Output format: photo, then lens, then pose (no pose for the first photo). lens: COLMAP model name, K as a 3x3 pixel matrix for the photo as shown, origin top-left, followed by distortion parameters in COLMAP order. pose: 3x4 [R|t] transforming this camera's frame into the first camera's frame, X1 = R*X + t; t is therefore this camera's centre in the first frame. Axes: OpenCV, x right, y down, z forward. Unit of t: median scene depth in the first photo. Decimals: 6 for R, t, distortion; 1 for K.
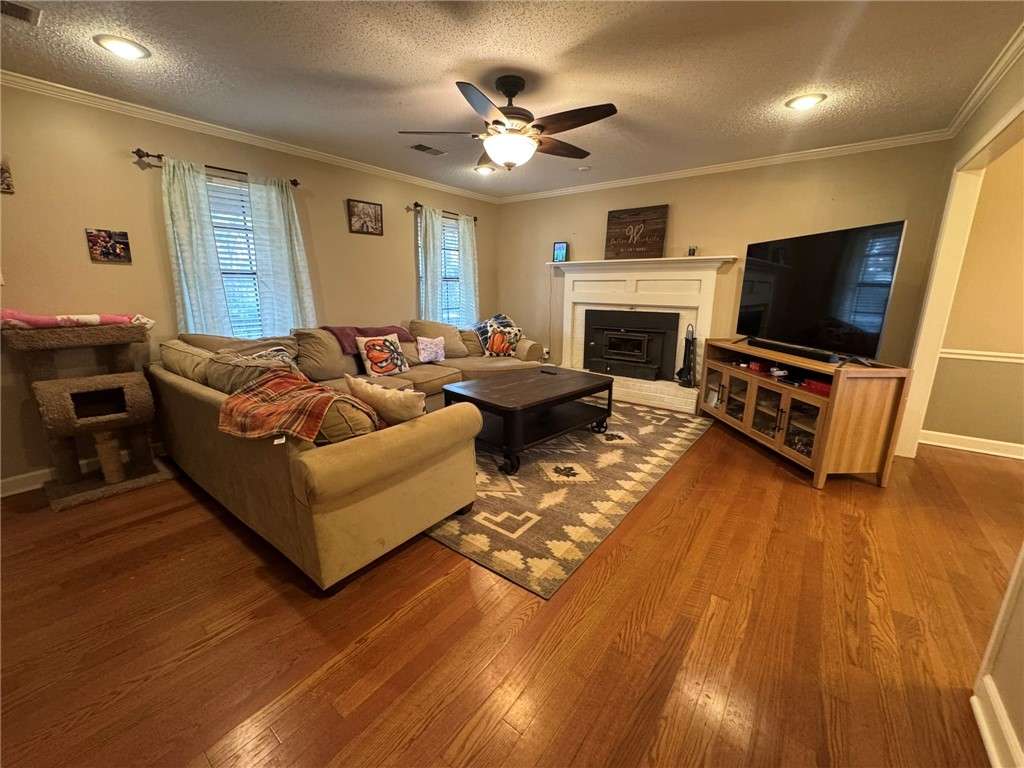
lens RADIAL K [[406.3, 0, 512.0], [0, 406.3, 380.4], [0, 0, 1]] dist [-0.001761, -0.000587]
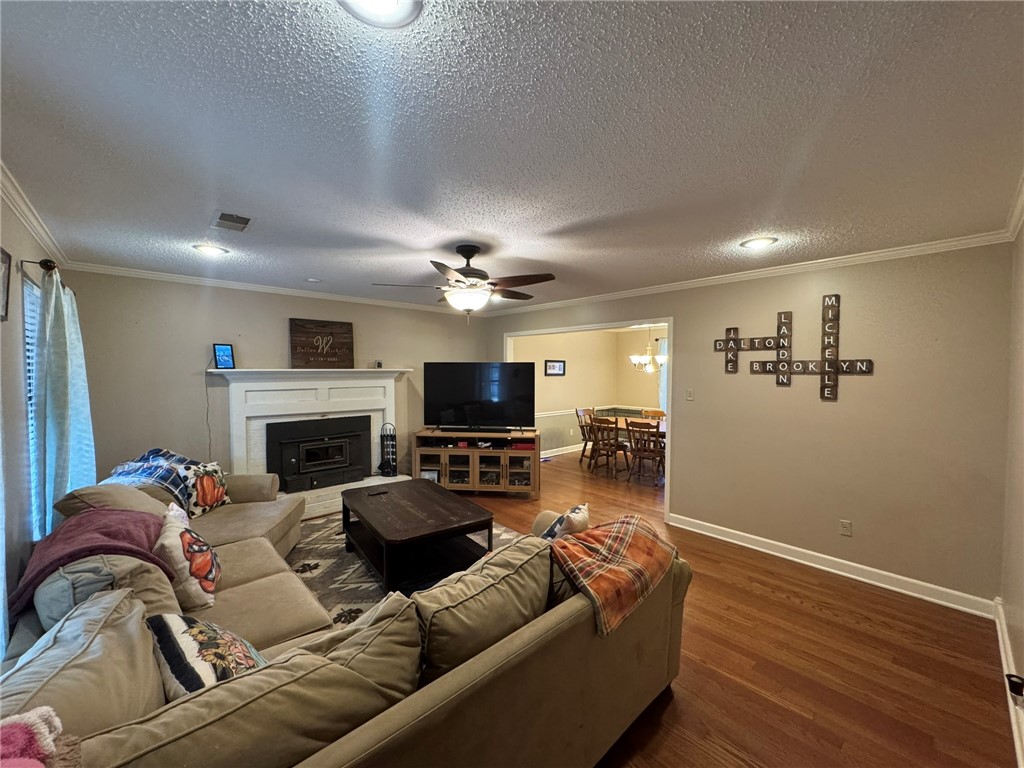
lens RADIAL K [[406.3, 0, 508.4], [0, 406.3, 381.5], [0, 0, 1]] dist [-0.001761, -0.000587]
pose [[0.181541, -0.033885, 0.982799, -0.756415], [0.222811, 0.974832, -0.007547, -0.193679], [-0.957809, 0.220349, 0.184522, 0.471389]]
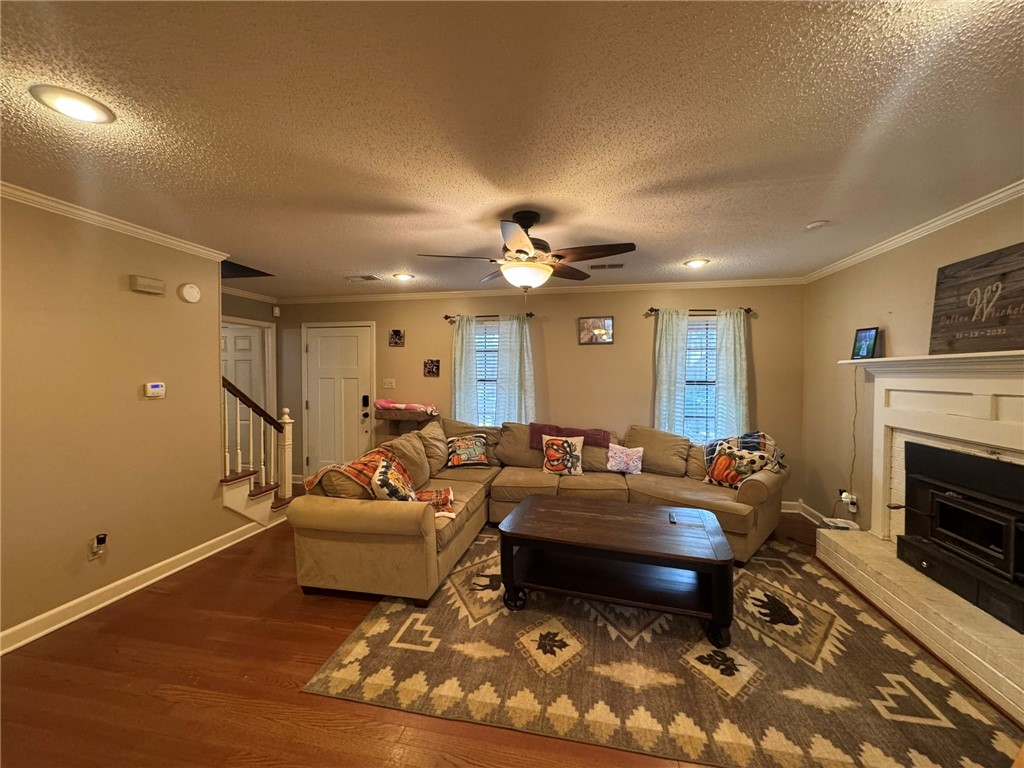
lens RADIAL K [[406.3, 0, 510.8], [0, 406.3, 381.8], [0, 0, 1]] dist [-0.001761, -0.000587]
pose [[0.448850, 0.014184, -0.893495, 0.590299], [-0.202711, 0.975424, -0.086348, -0.132995], [0.870312, 0.219878, 0.440694, 0.372979]]
